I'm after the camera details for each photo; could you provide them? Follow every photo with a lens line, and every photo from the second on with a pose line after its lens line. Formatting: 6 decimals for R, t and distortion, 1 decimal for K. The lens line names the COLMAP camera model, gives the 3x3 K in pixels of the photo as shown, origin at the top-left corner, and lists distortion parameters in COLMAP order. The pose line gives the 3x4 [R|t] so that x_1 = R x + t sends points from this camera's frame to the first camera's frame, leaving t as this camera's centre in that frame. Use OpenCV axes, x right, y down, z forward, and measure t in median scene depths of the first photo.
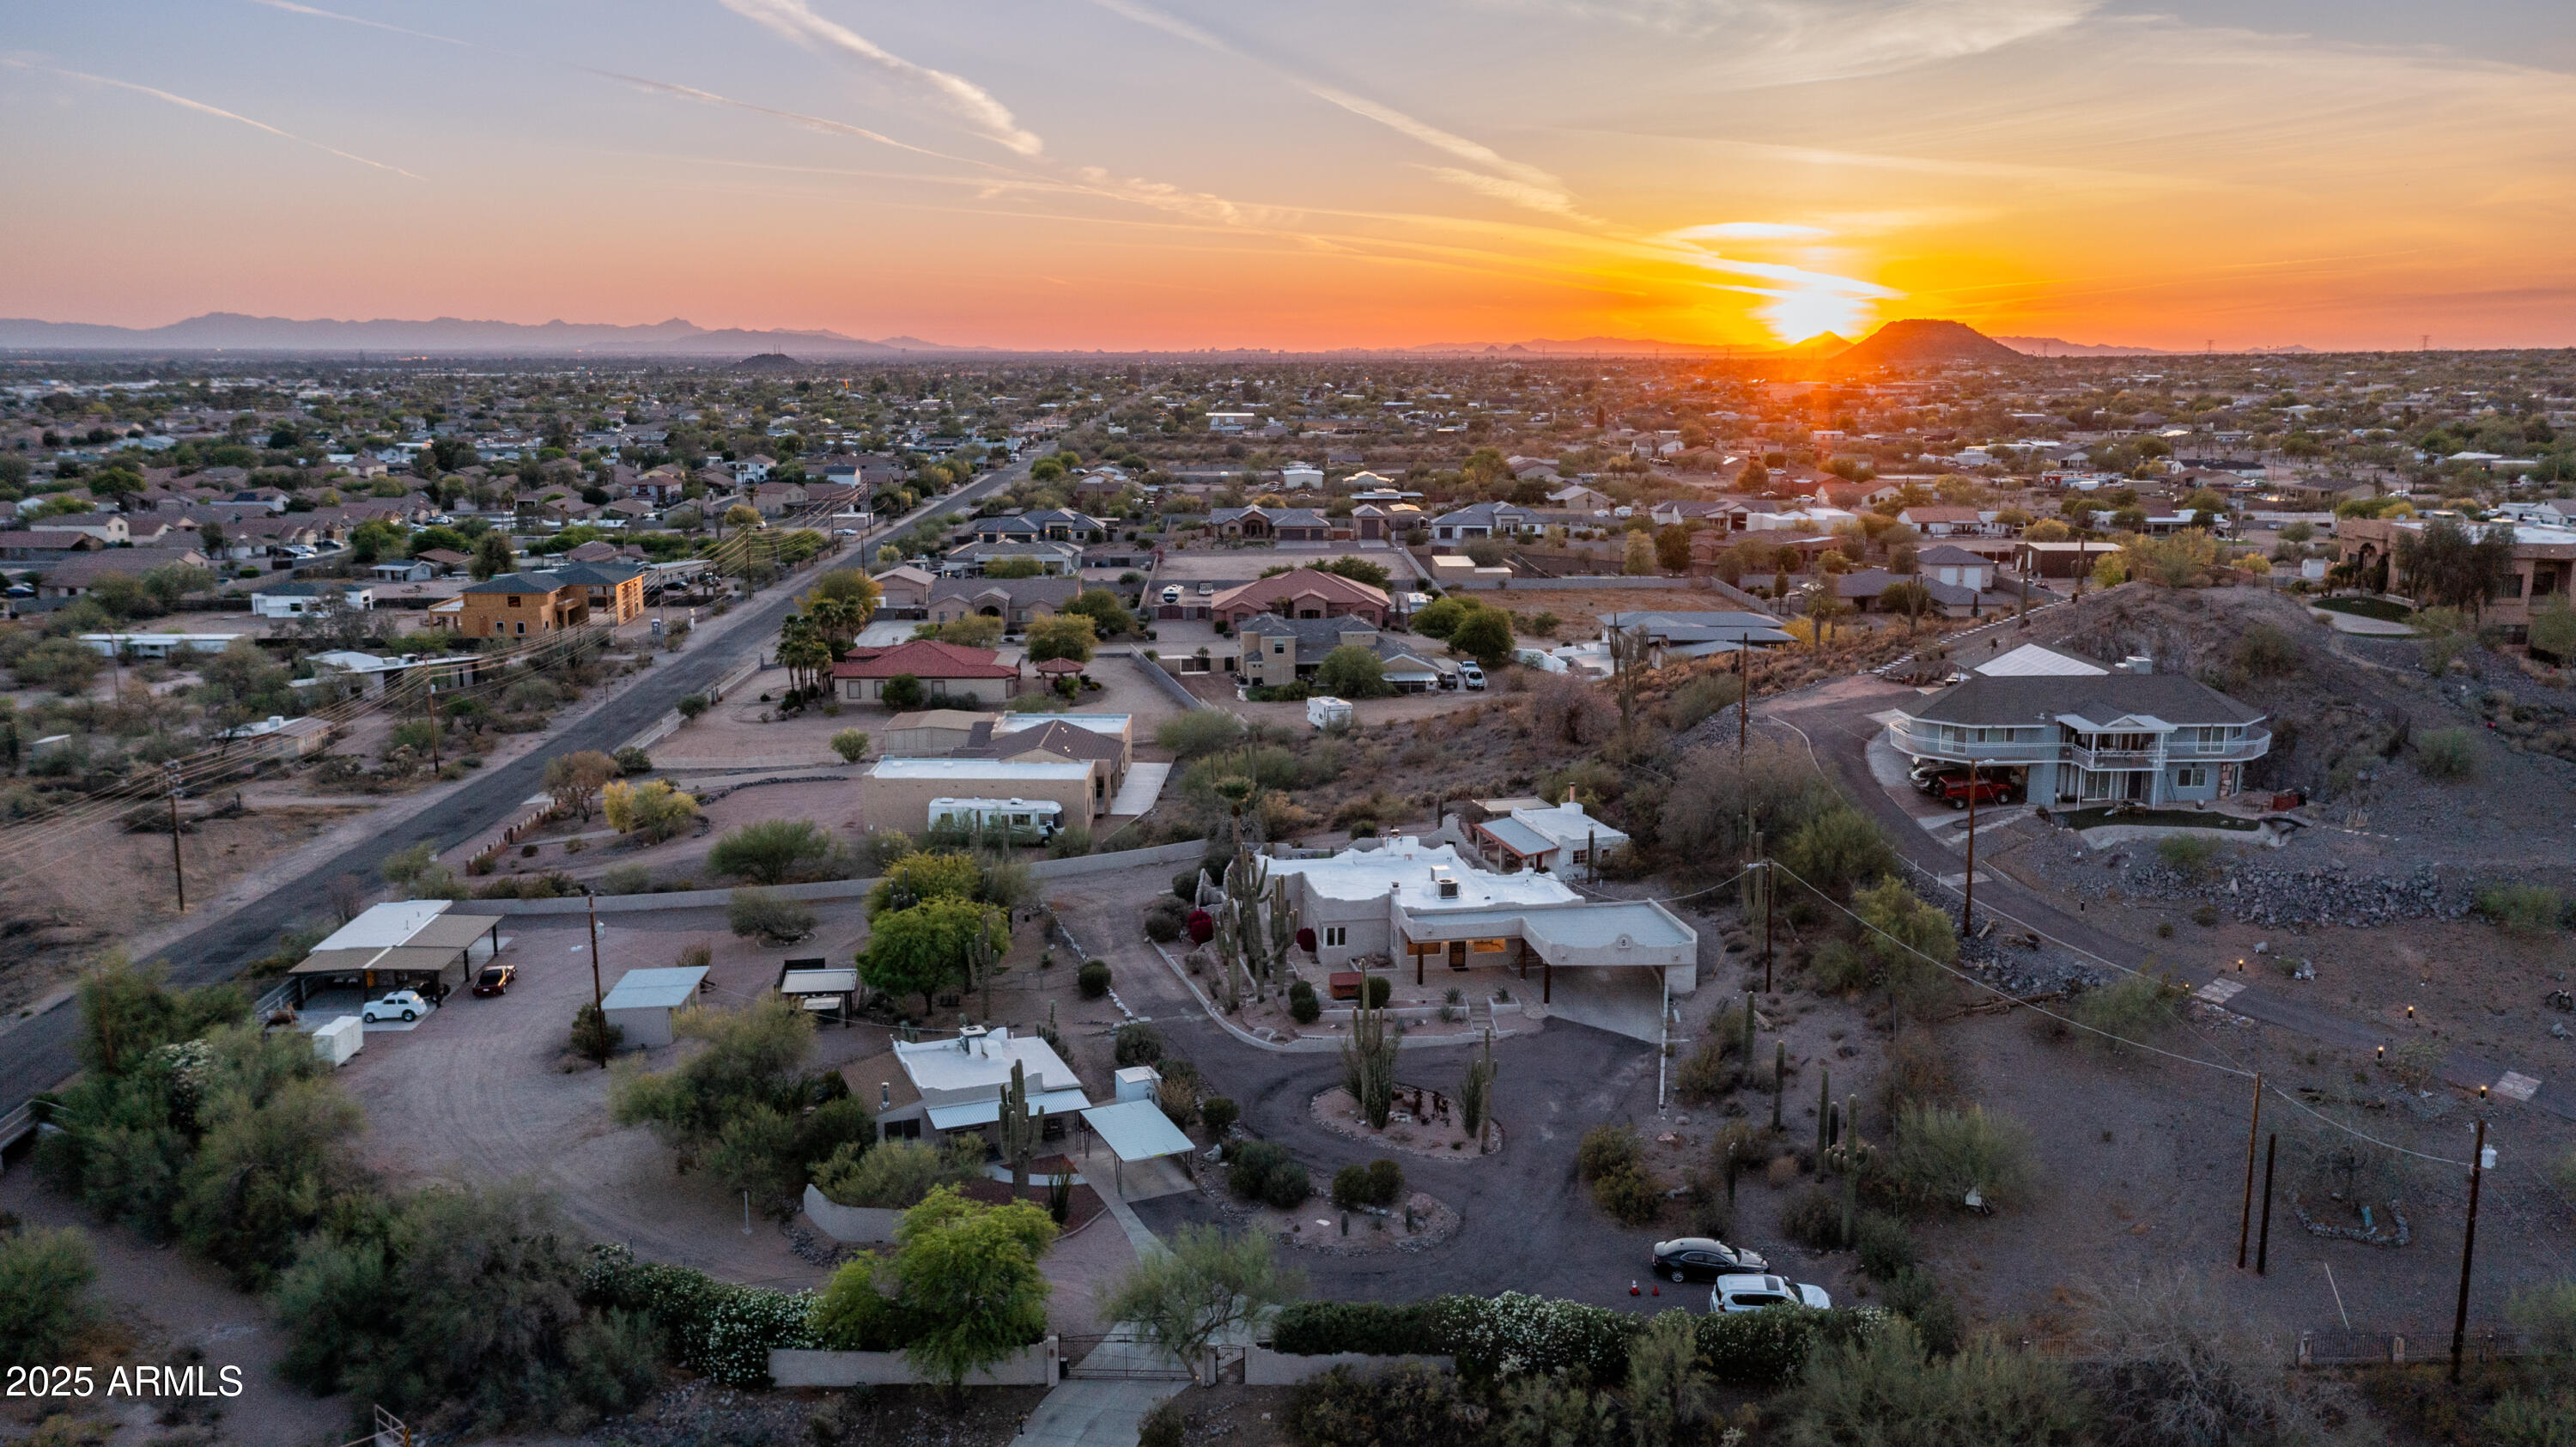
lens RADIAL K [[2024.2, 0, 1297.7], [0, 2024.2, 723.4], [0, 0, 1]] dist [-0.012633, 0.045589]
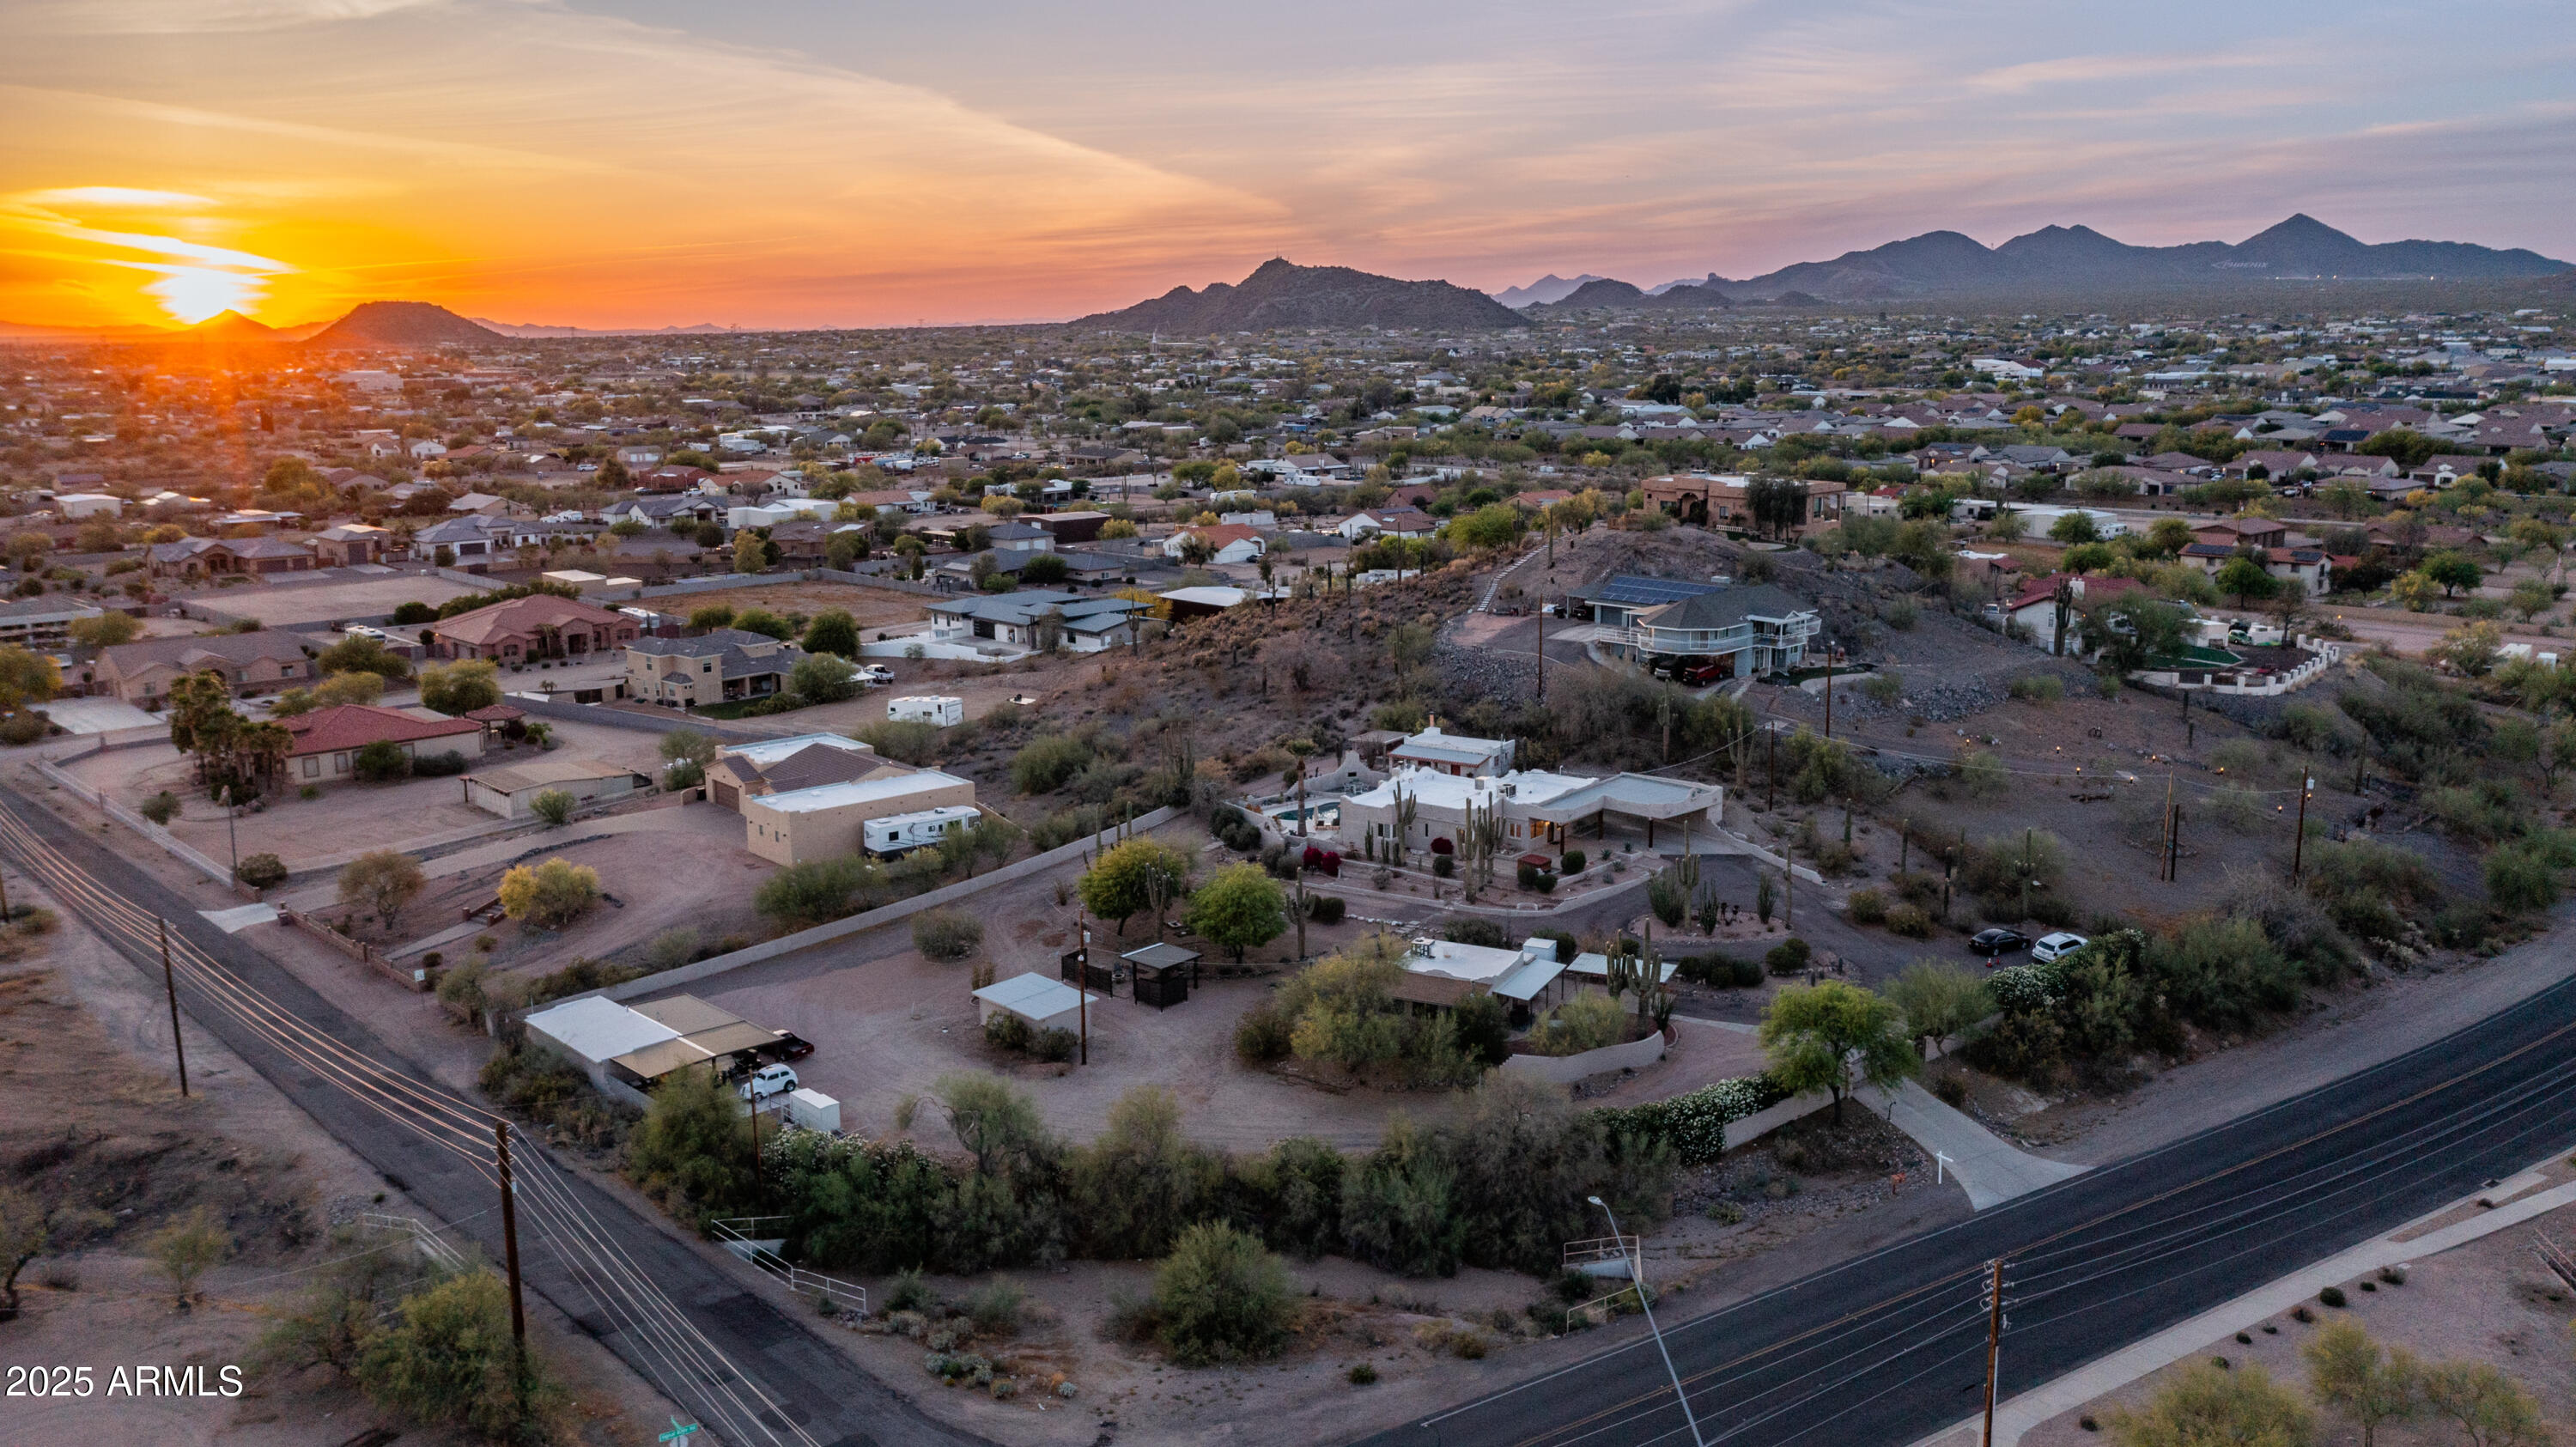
lens RADIAL K [[2024.2, 0, 1308.4], [0, 2024.2, 745.1], [0, 0, 1]] dist [-0.012633, 0.045589]
pose [[0.741418, -0.144135, 0.655381, -0.735154], [0.131004, 0.988957, 0.069295, -0.047404], [-0.658131, 0.034481, 0.752113, 0.066734]]
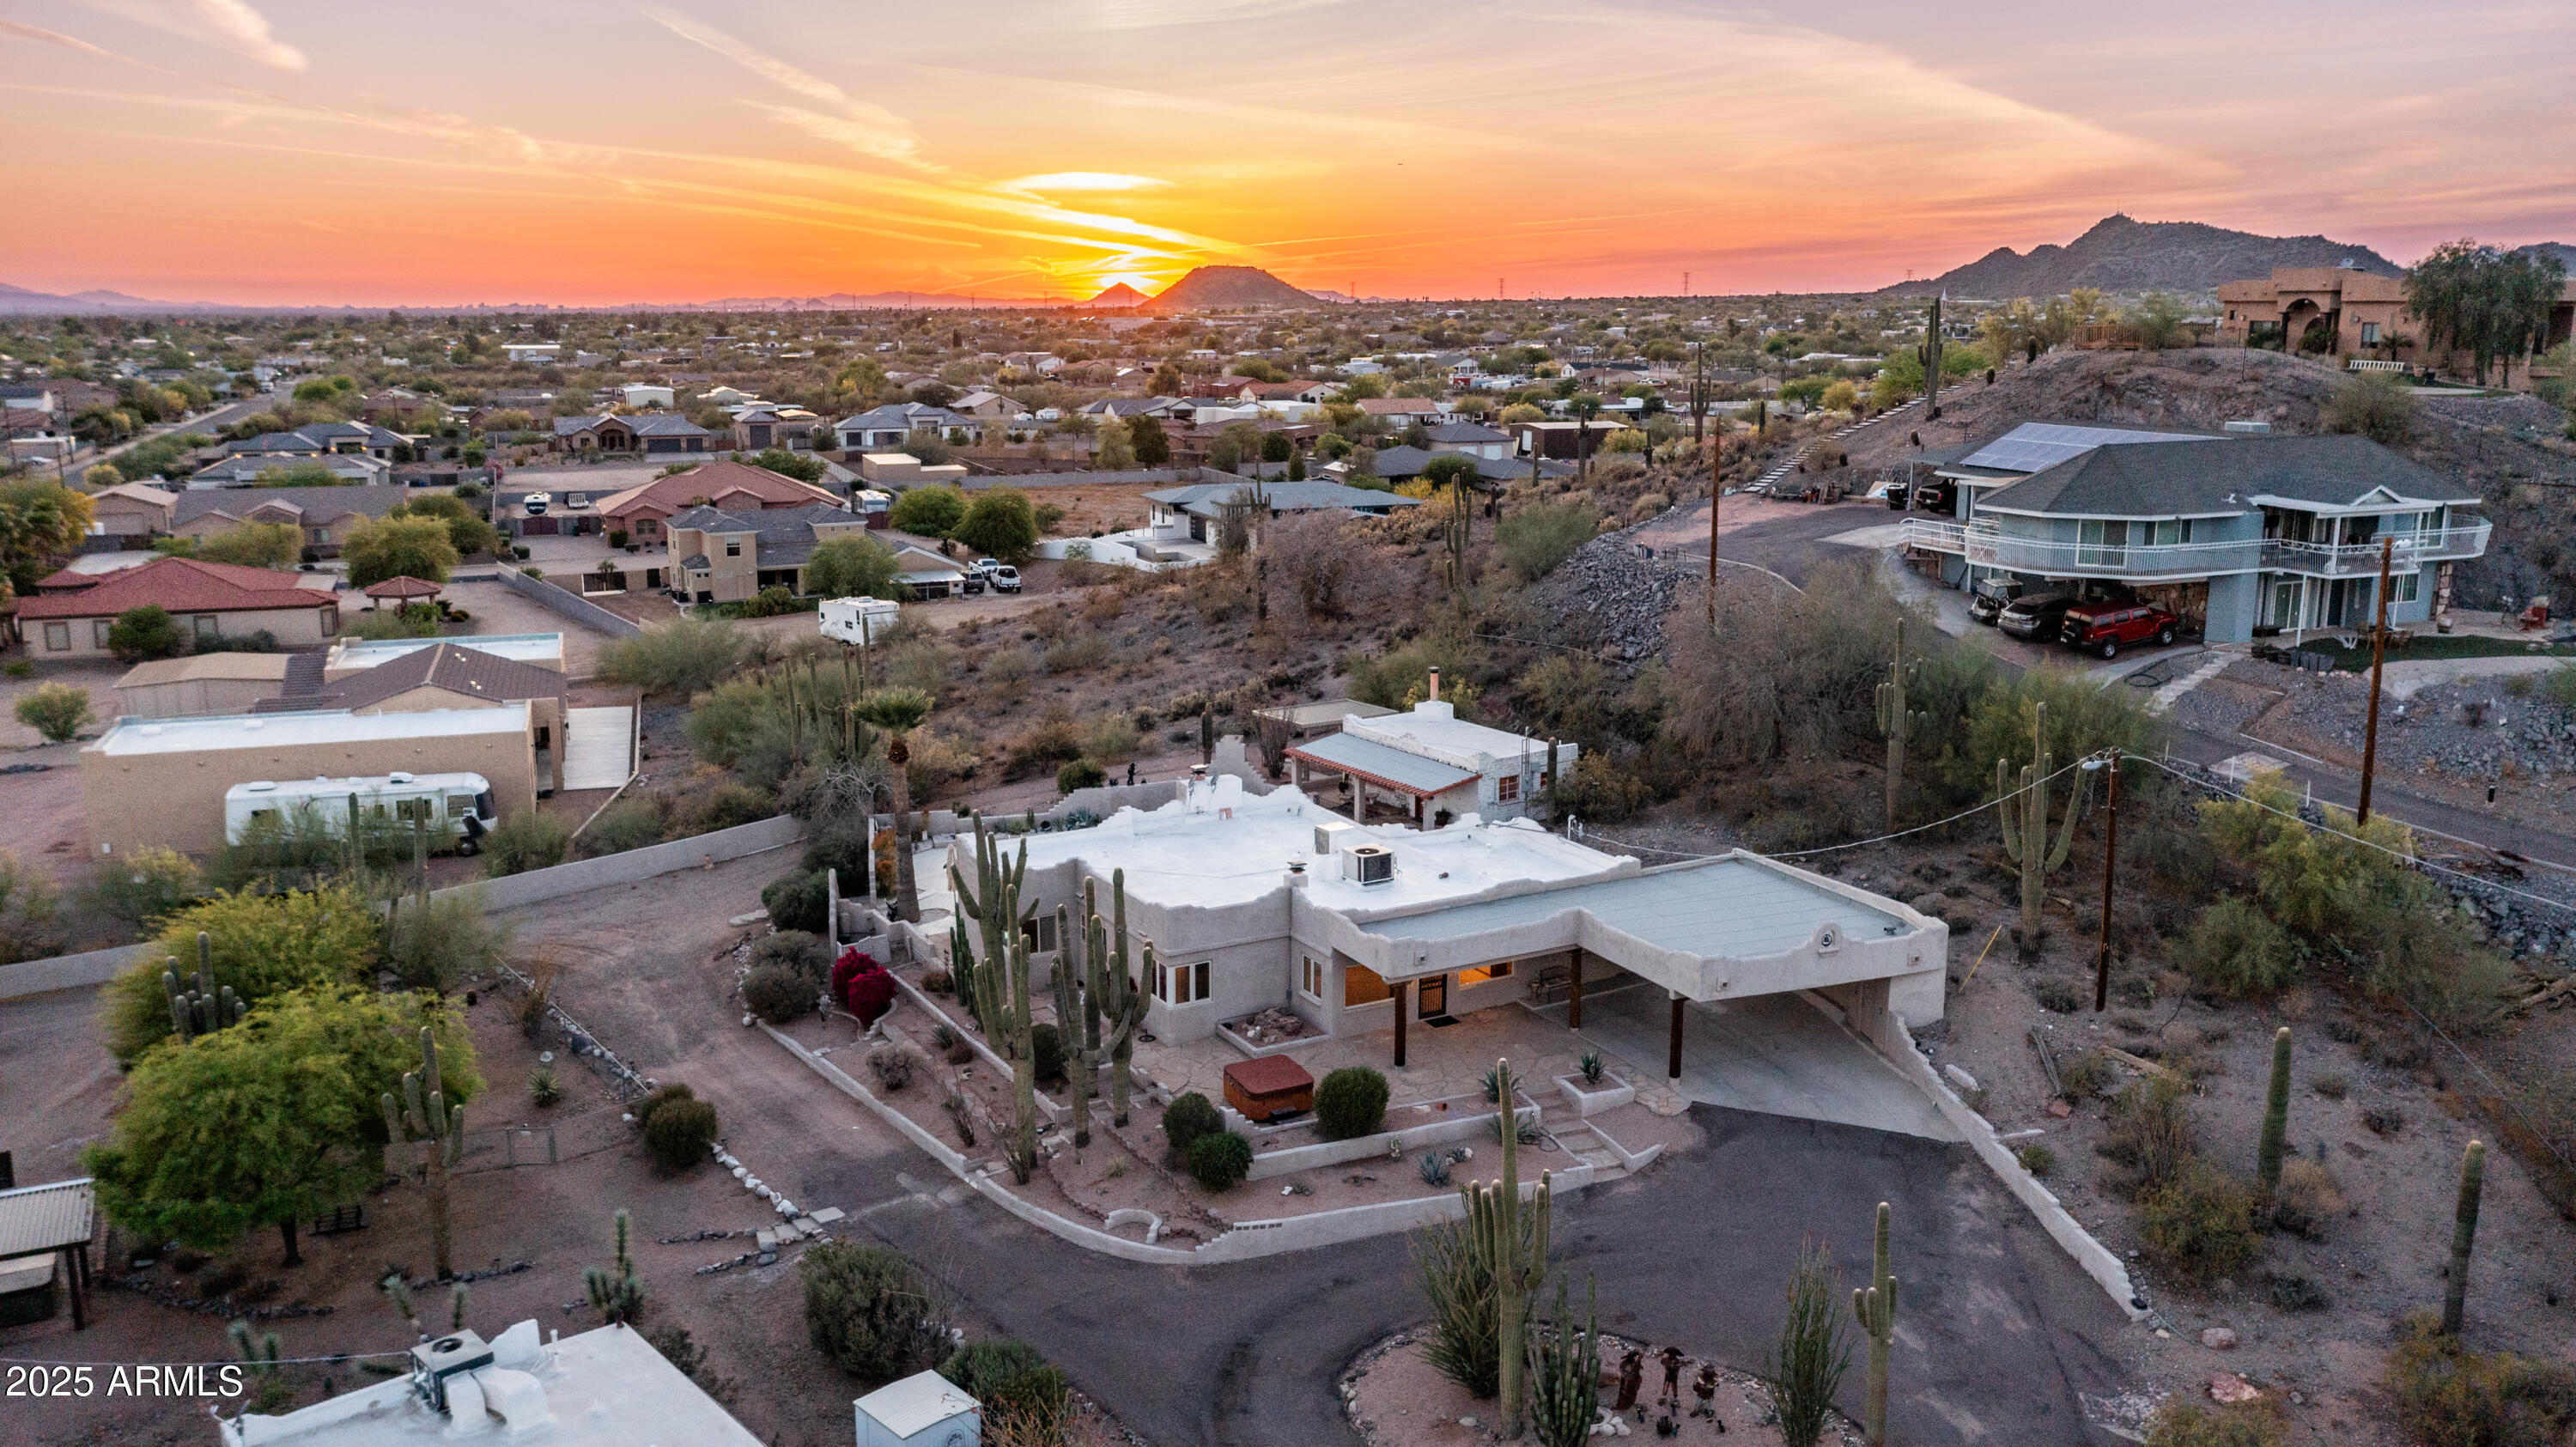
lens RADIAL K [[2024.2, 0, 1276.6], [0, 2024.2, 729.8], [0, 0, 1]] dist [-0.012633, 0.045589]
pose [[0.947131, -0.070859, 0.312924, -0.089194], [0.063252, 0.997404, 0.034410, 0.022805], [-0.314550, -0.012798, 0.949155, 0.423584]]
